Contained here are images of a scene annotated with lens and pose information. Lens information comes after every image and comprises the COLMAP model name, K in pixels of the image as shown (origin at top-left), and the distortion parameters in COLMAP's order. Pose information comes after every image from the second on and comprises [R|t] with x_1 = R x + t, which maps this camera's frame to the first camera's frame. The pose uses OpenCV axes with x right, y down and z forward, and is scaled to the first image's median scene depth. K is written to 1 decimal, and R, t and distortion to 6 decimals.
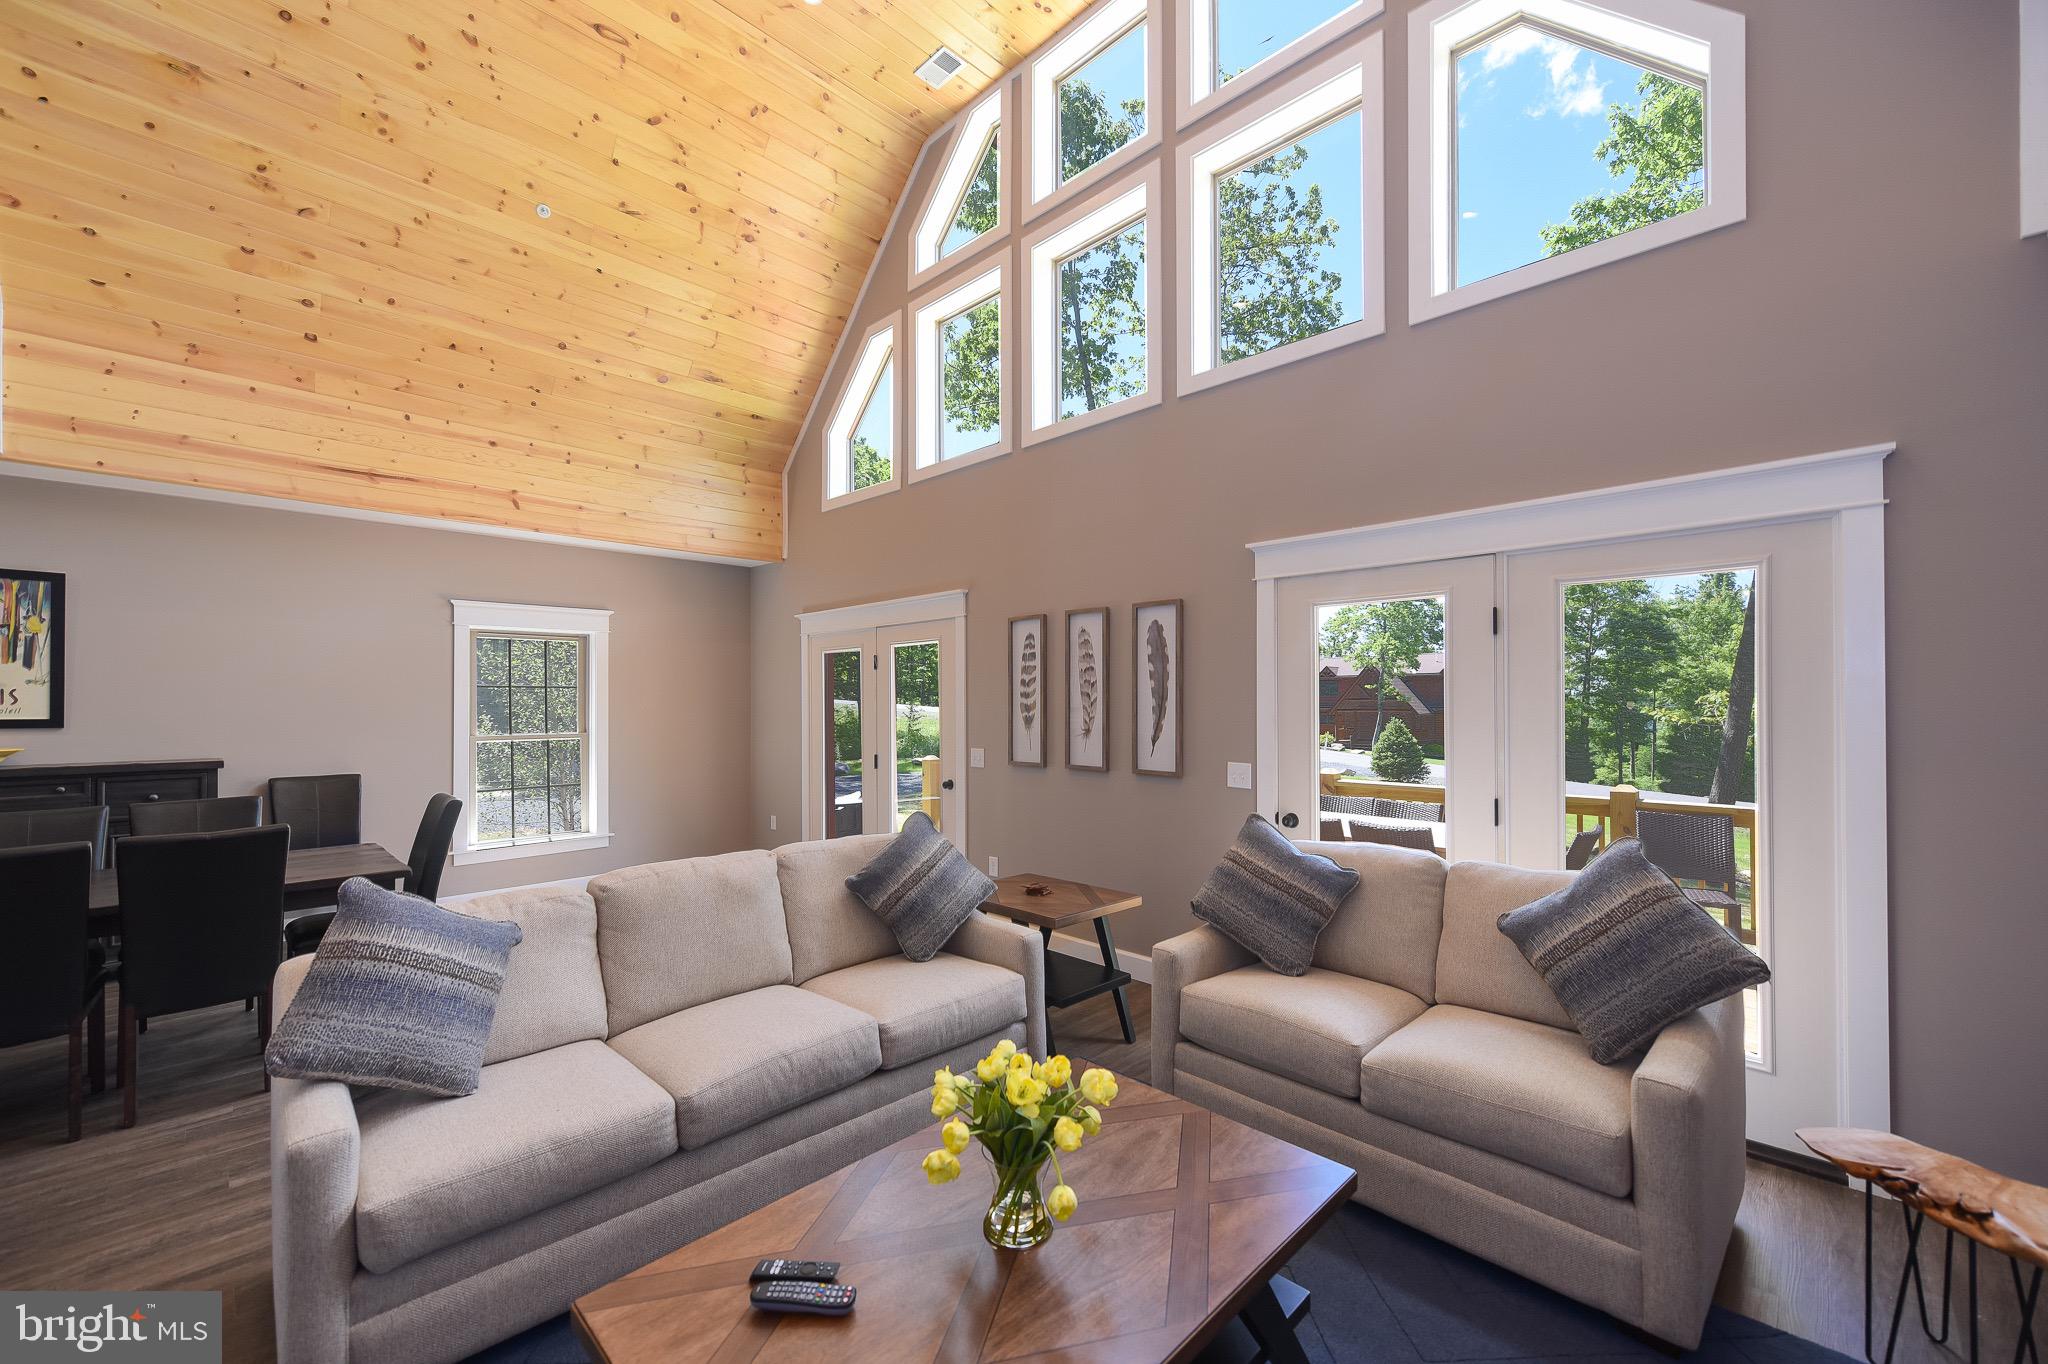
lens RADIAL K [[809.1, 0, 1033.0], [0, 809.1, 697.9], [0, 0, 1]] dist [0.007468, -0.000252]
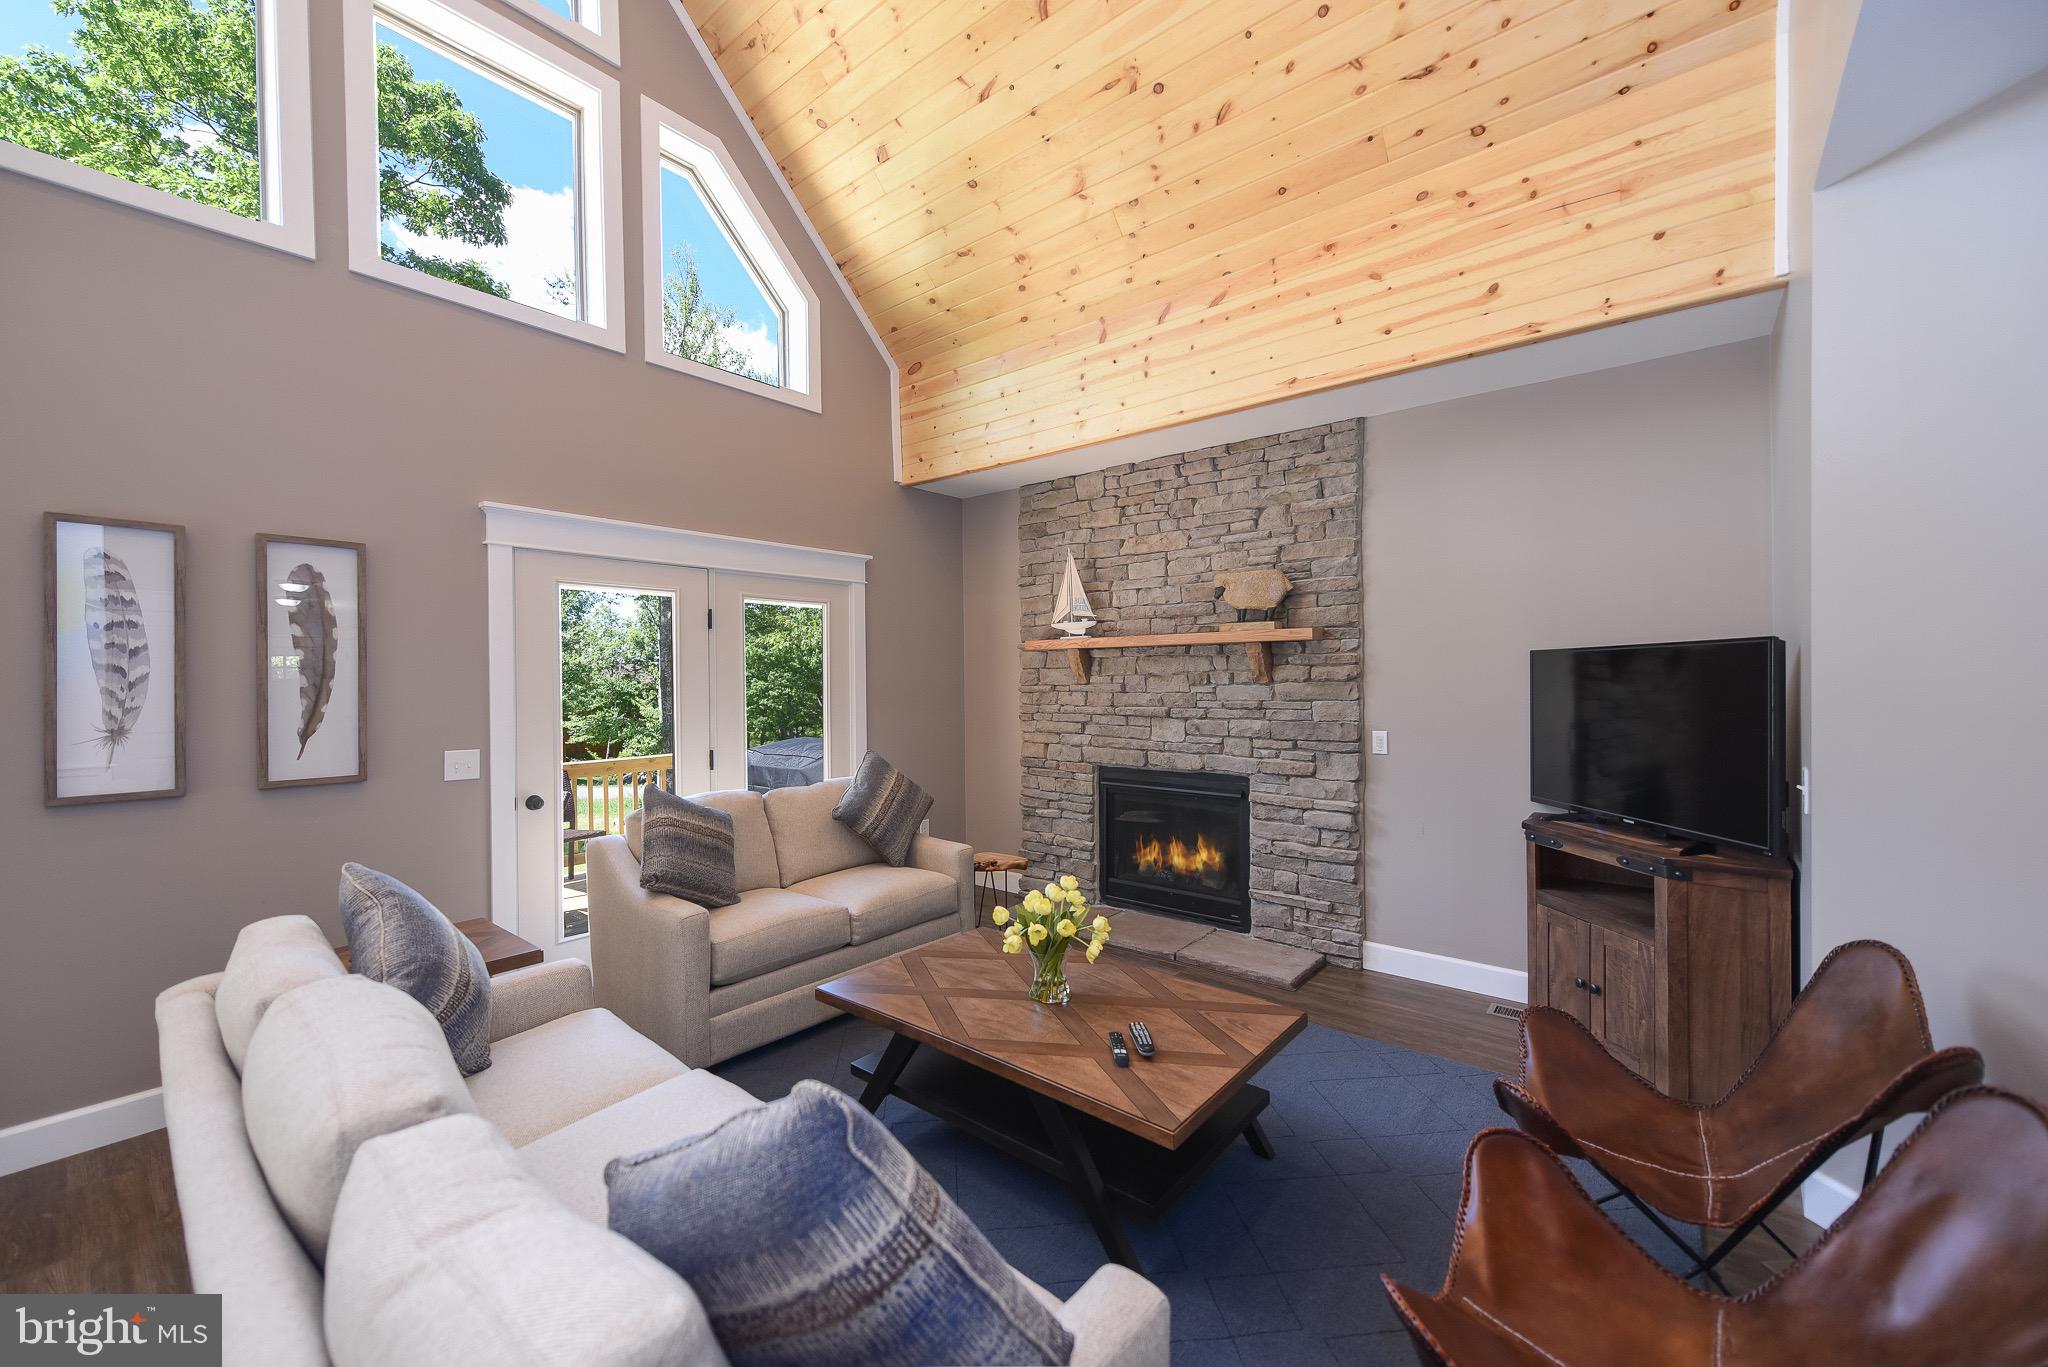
lens RADIAL K [[801.1, 0, 1019.0], [0, 801.1, 683.7], [0, 0, 1]] dist [0.005555, -0.001105]
pose [[-0.084249, -0.004933, 0.996433, -0.574737], [0.003112, 0.999982, 0.005213, 0.005770], [-0.996440, 0.003540, -0.084232, 0.426778]]
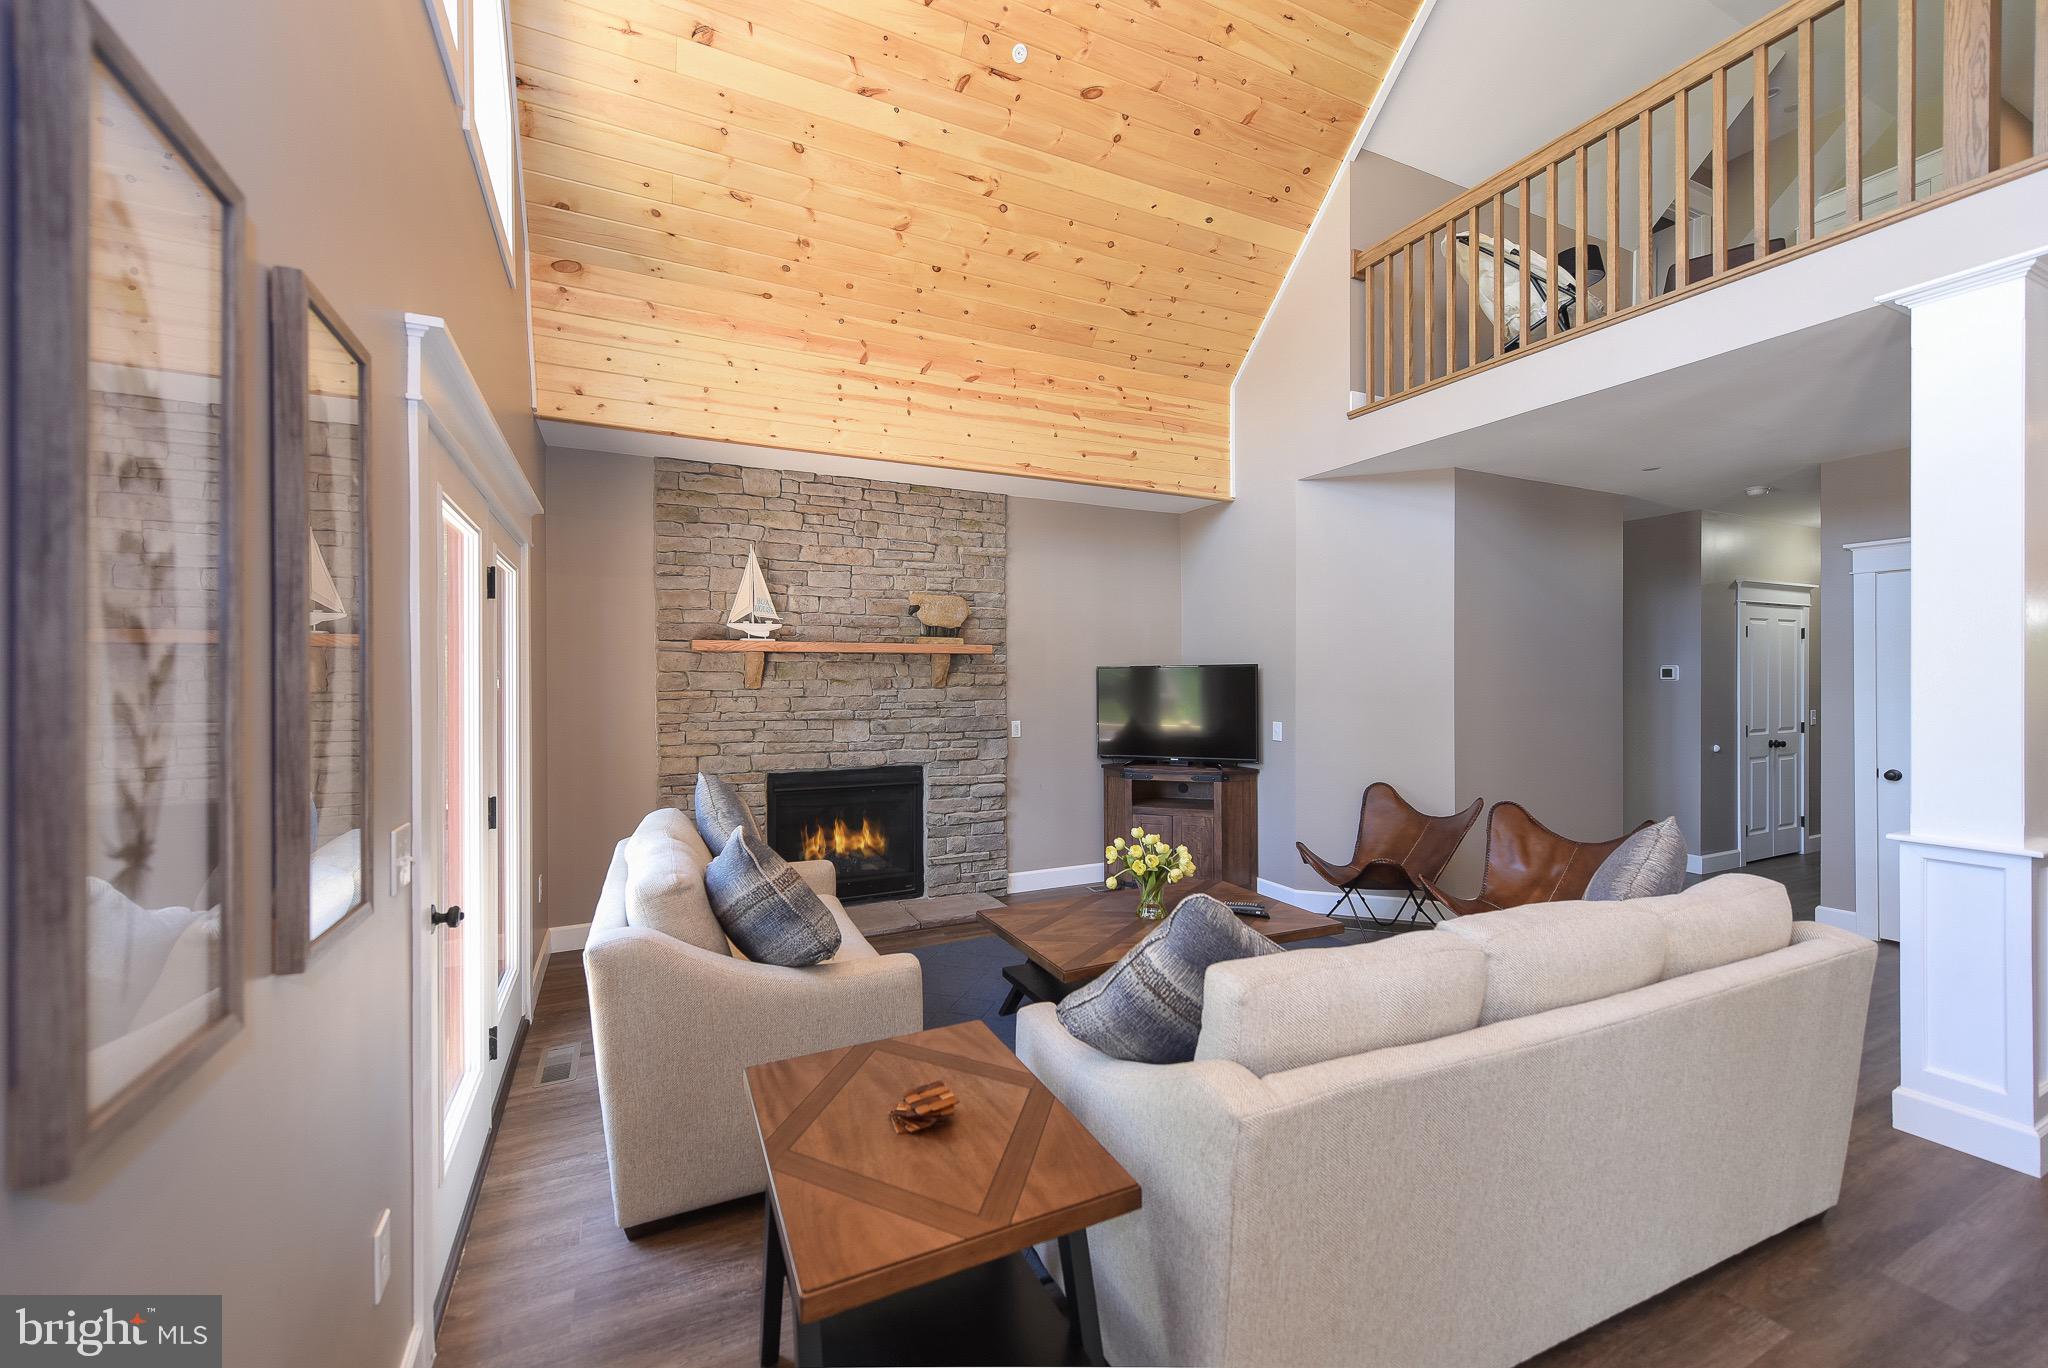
lens RADIAL K [[801.1, 0, 1019.0], [0, 801.1, 684.2], [0, 0, 1]] dist [0.005555, -0.001105]
pose [[-0.937923, 0.004066, 0.346819, -0.157038], [0.003857, 0.999992, -0.001292, 0.008648], [-0.346821, 0.000126, -0.937931, 1.128750]]
